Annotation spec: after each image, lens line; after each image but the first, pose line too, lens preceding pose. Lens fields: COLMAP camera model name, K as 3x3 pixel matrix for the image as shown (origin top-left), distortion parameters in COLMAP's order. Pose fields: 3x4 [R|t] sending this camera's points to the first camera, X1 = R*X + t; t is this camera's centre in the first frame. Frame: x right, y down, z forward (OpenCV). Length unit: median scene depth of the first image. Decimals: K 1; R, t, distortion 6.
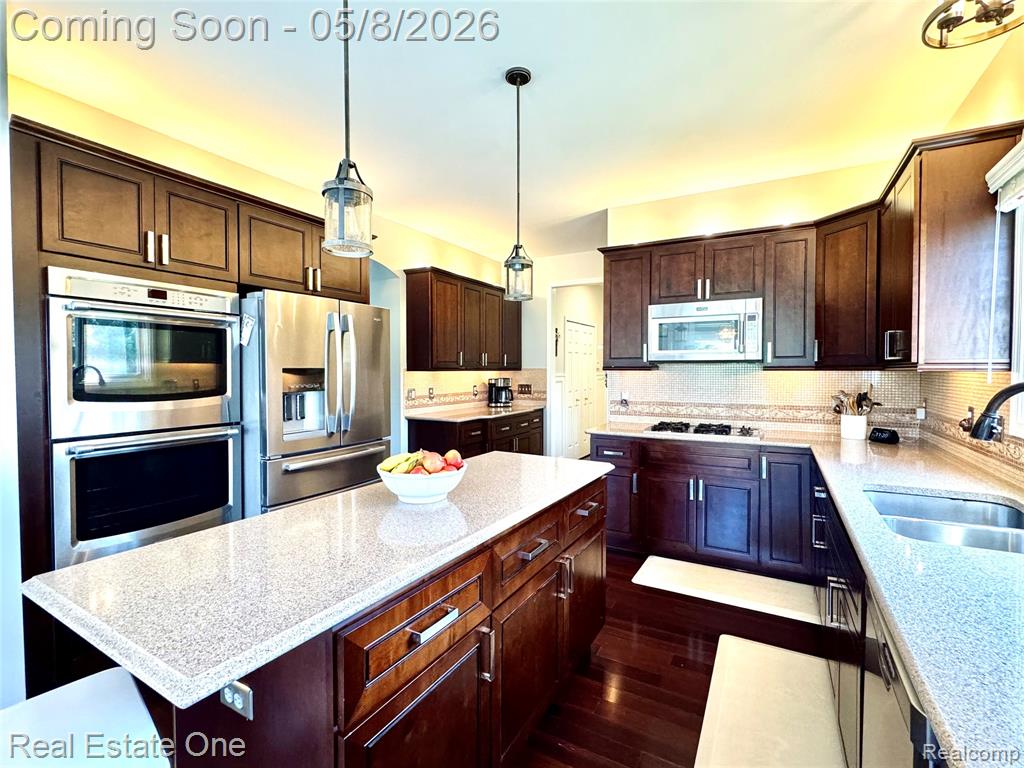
lens RADIAL K [[471.8, 0, 510.7], [0, 471.8, 382.1], [0, 0, 1]] dist [0.000009, -0.000079]
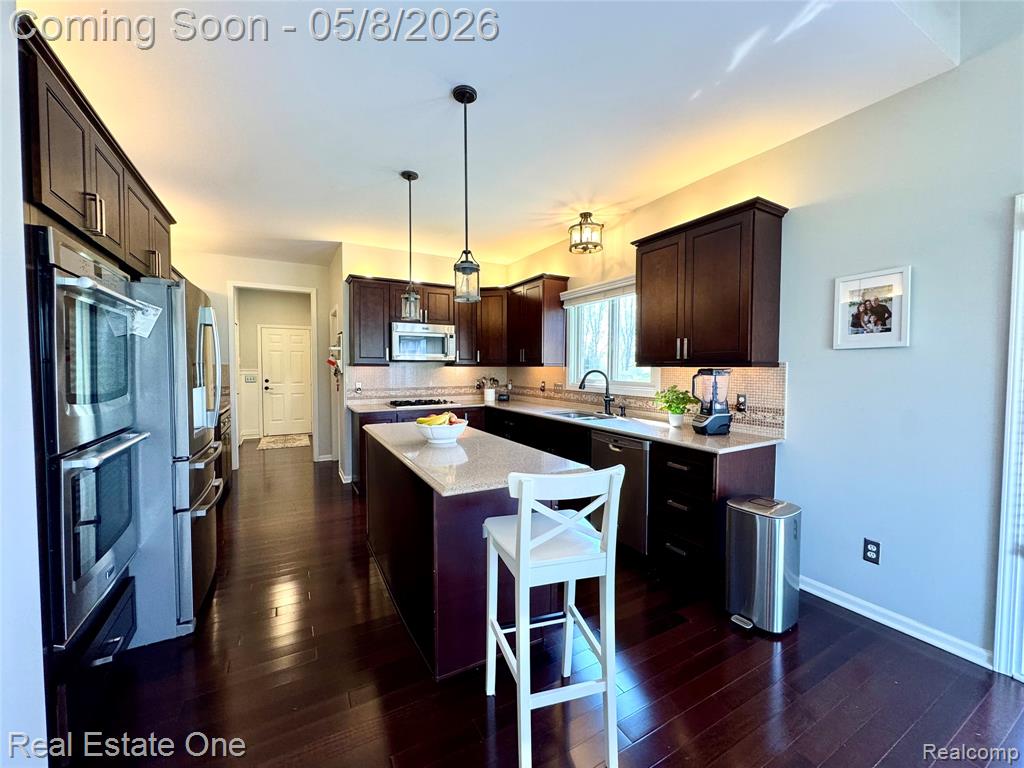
lens RADIAL K [[409.8, 0, 514.5], [0, 409.8, 380.4], [0, 0, 1]] dist [-0.004034, 0.000619]
pose [[0.517579, -0.026922, 0.855212, -0.632182], [0.021181, 0.999602, 0.018649, 0.003274], [-0.855373, 0.008462, 0.517943, 0.010225]]
